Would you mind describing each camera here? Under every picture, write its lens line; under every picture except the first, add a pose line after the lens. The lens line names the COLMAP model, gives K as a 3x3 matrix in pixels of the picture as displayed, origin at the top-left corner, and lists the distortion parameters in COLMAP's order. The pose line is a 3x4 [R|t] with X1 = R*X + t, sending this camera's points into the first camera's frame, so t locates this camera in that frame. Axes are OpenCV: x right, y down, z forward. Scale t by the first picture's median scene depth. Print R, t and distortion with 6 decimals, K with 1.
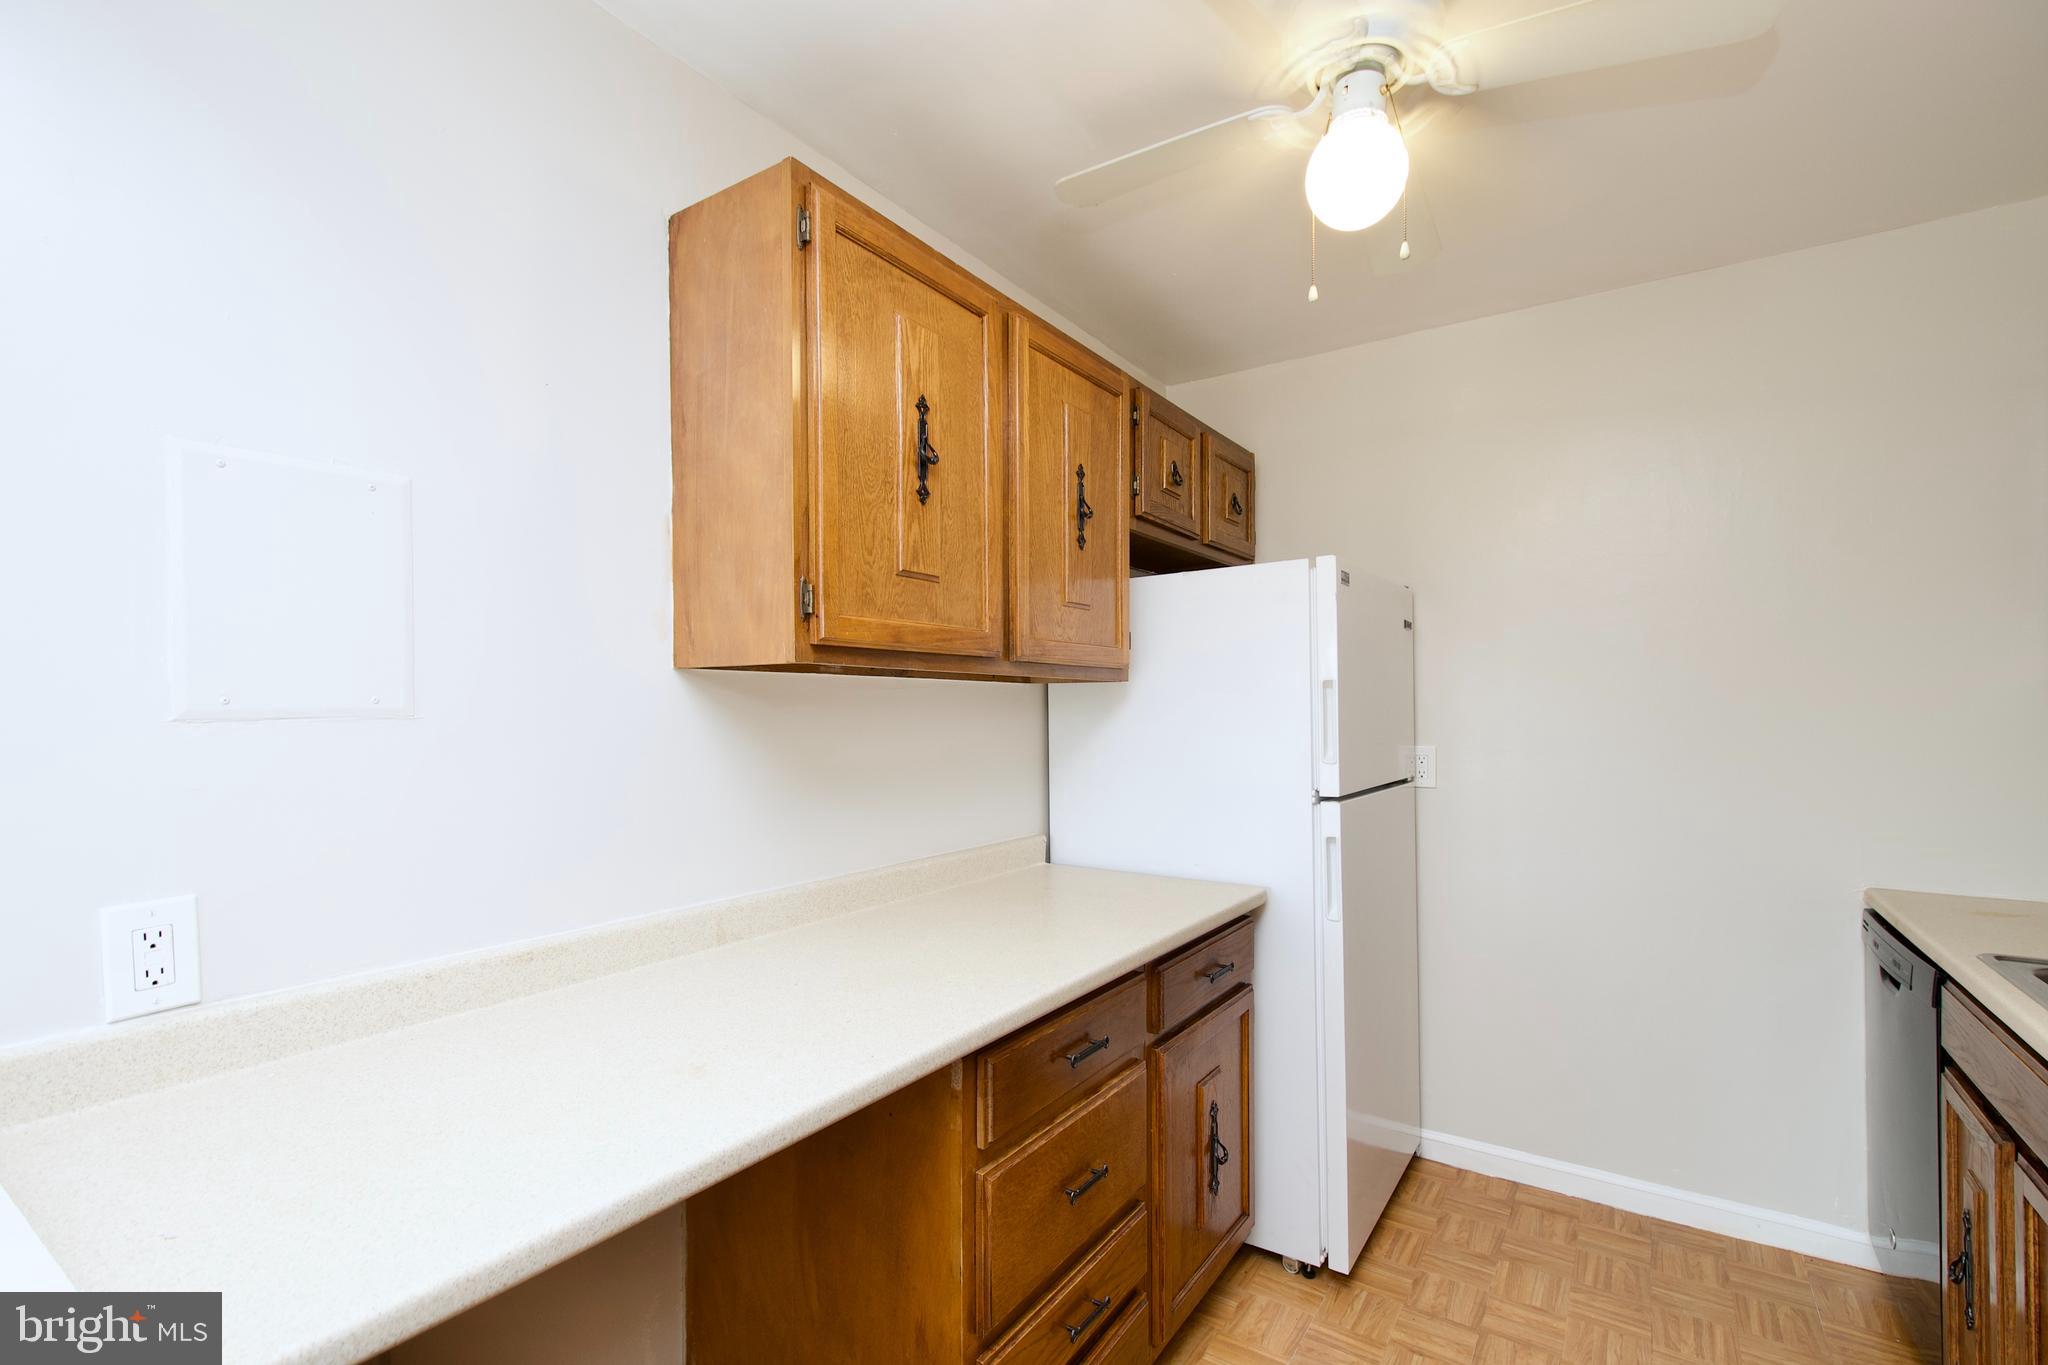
lens RADIAL K [[910.4, 0, 1038.3], [0, 910.4, 712.0], [0, 0, 1]] dist [0.014046, -0.010216]
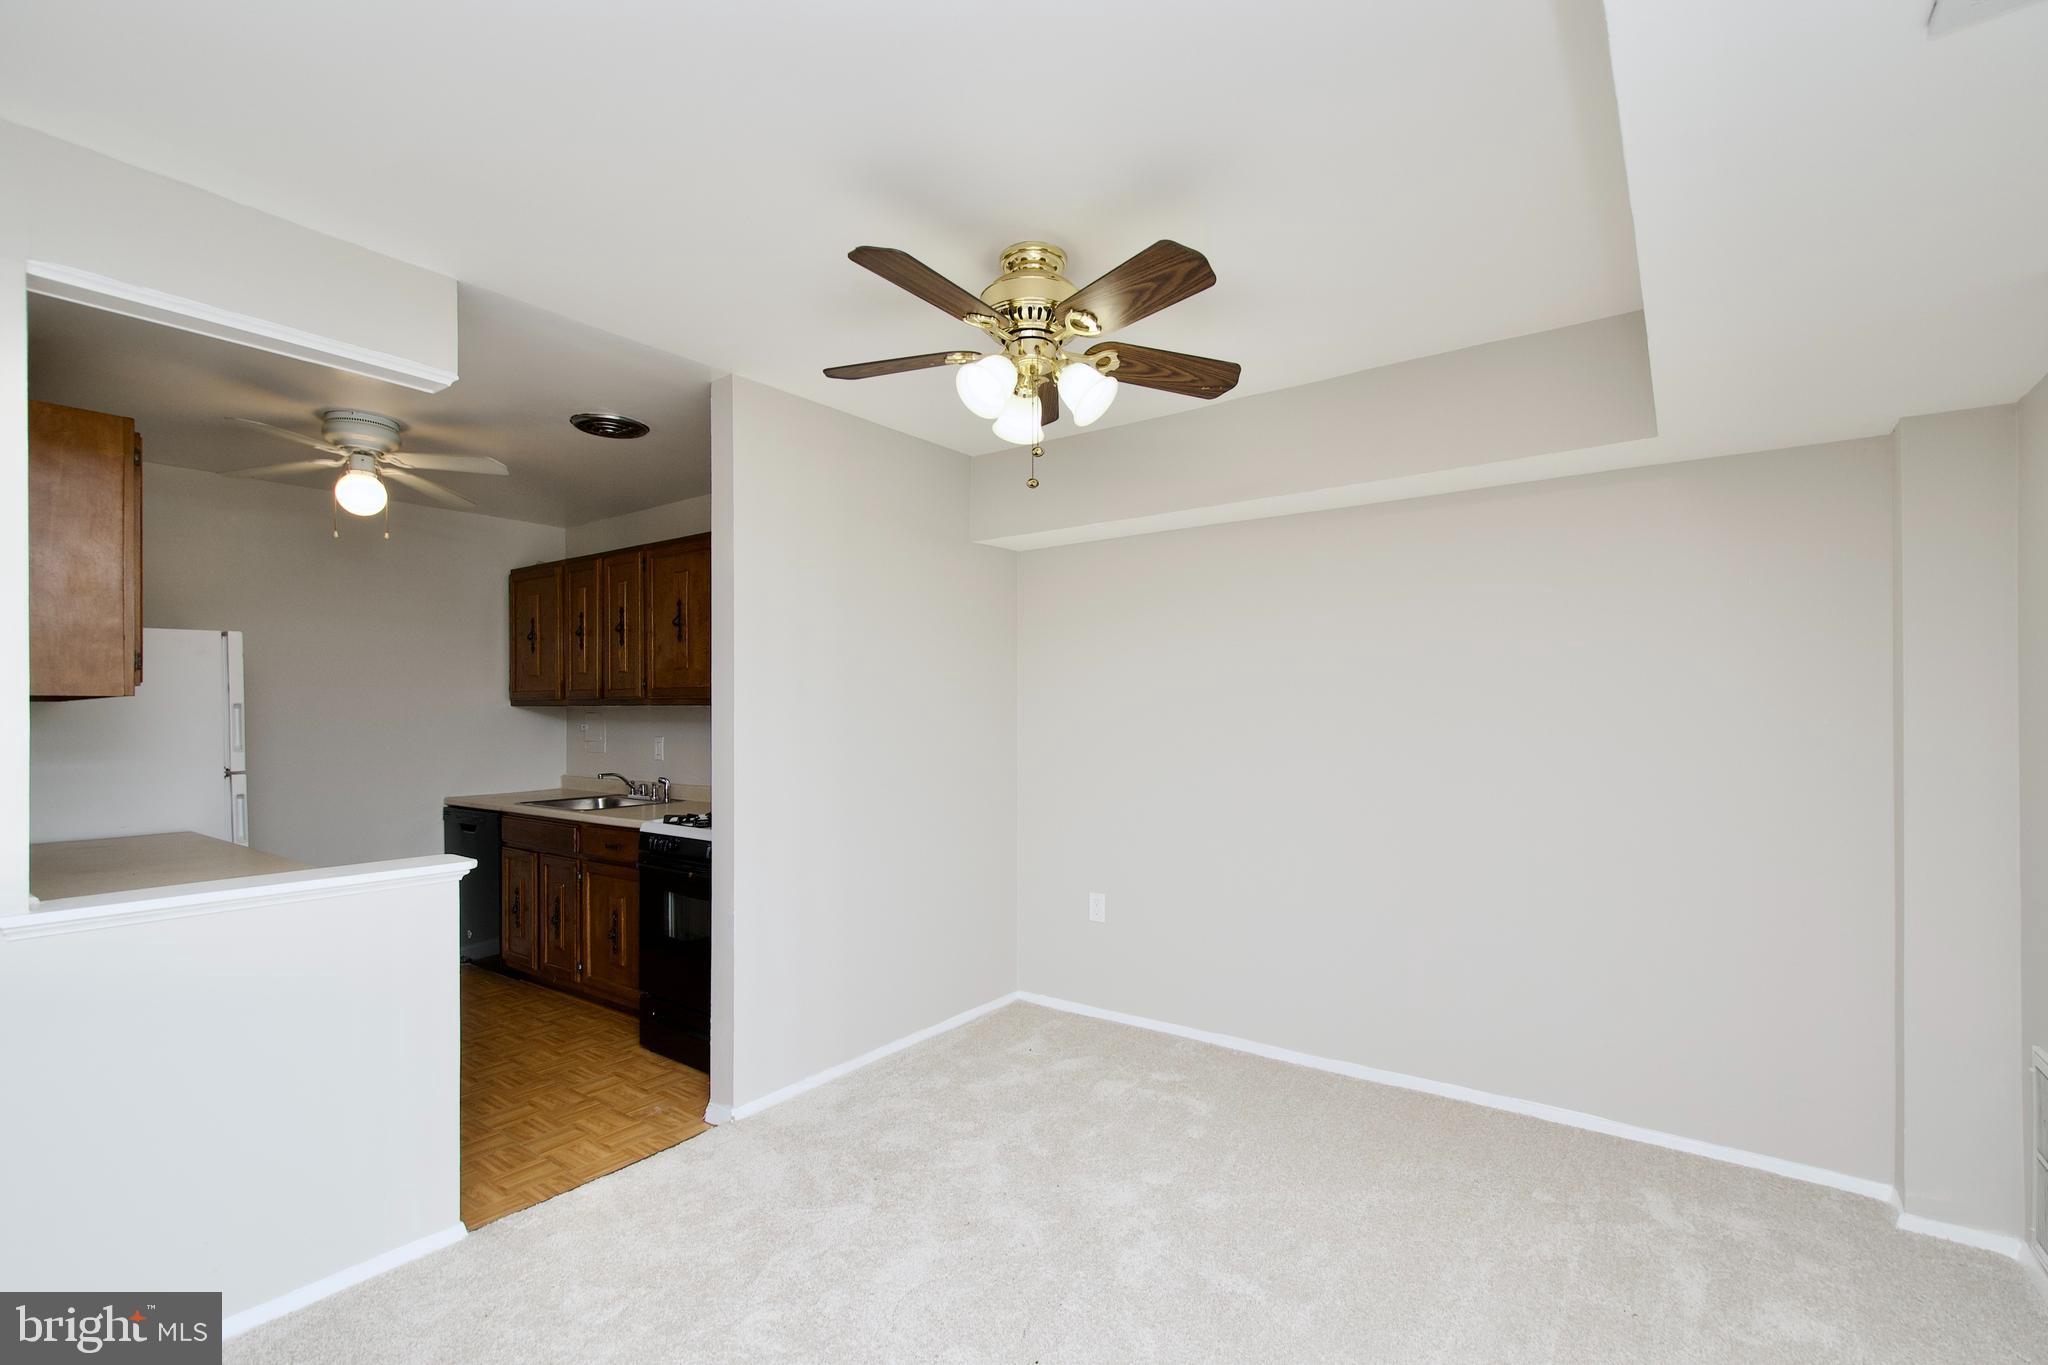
lens RADIAL K [[910.4, 0, 1038.3], [0, 910.4, 712.0], [0, 0, 1]] dist [0.014046, -0.010216]
pose [[0.038659, 0.000826, 0.999252, -1.480689], [0.007826, 0.999969, -0.001129, -0.006127], [-0.999222, 0.007864, 0.038652, -0.635359]]
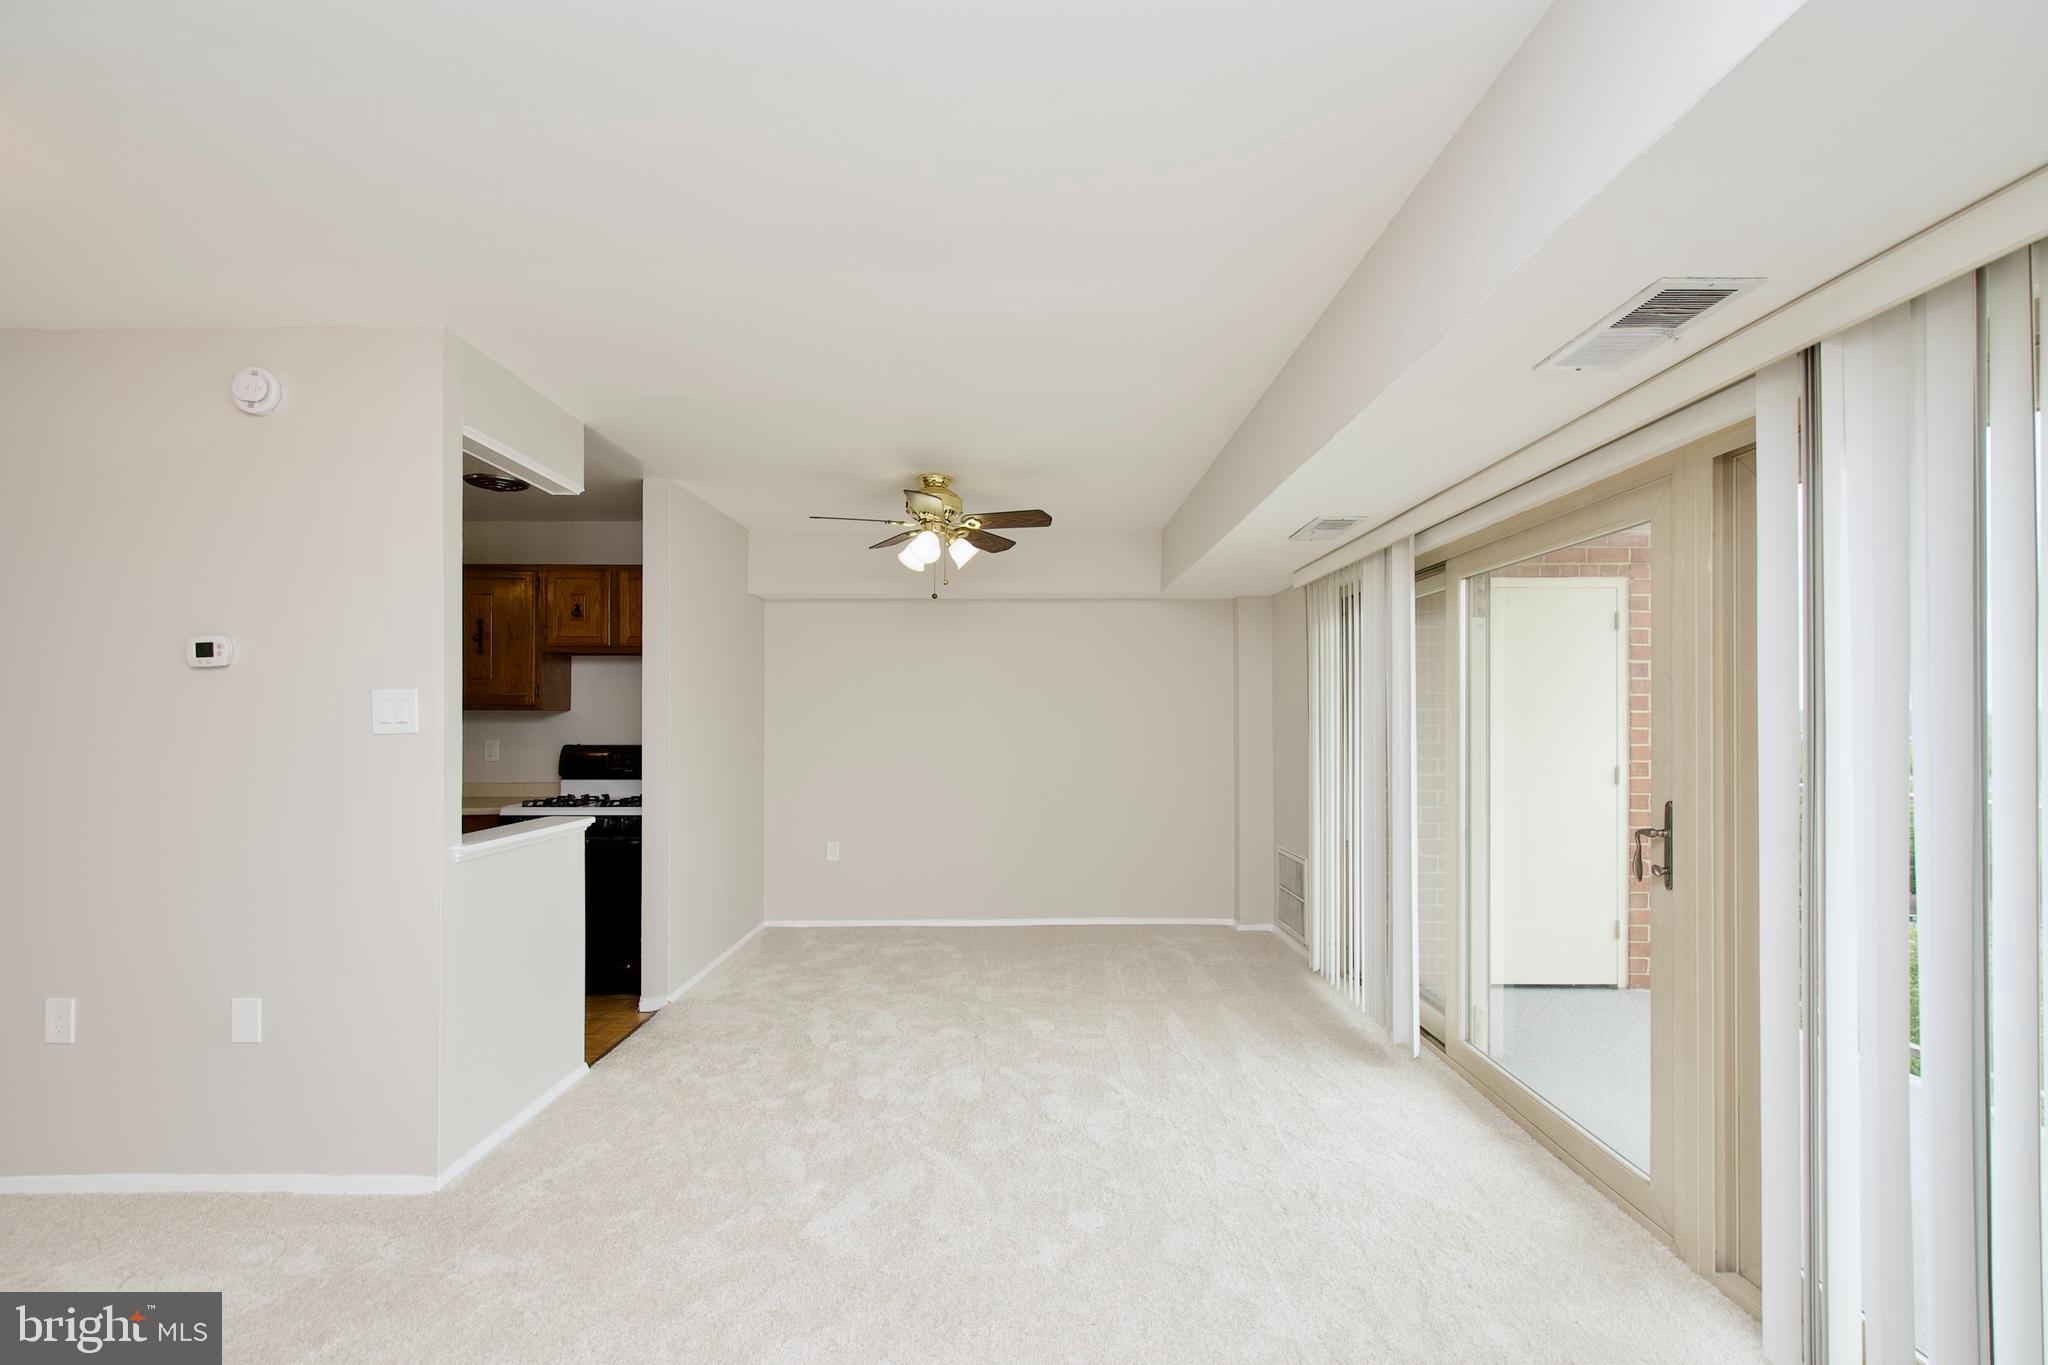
lens RADIAL K [[910.4, 0, 1038.3], [0, 910.4, 712.0], [0, 0, 1]] dist [0.014046, -0.010216]
pose [[-0.567442, 0.005003, 0.823398, -2.278534], [0.005473, 0.999982, -0.002305, -0.013071], [-0.823395, 0.003199, -0.567459, 0.471530]]
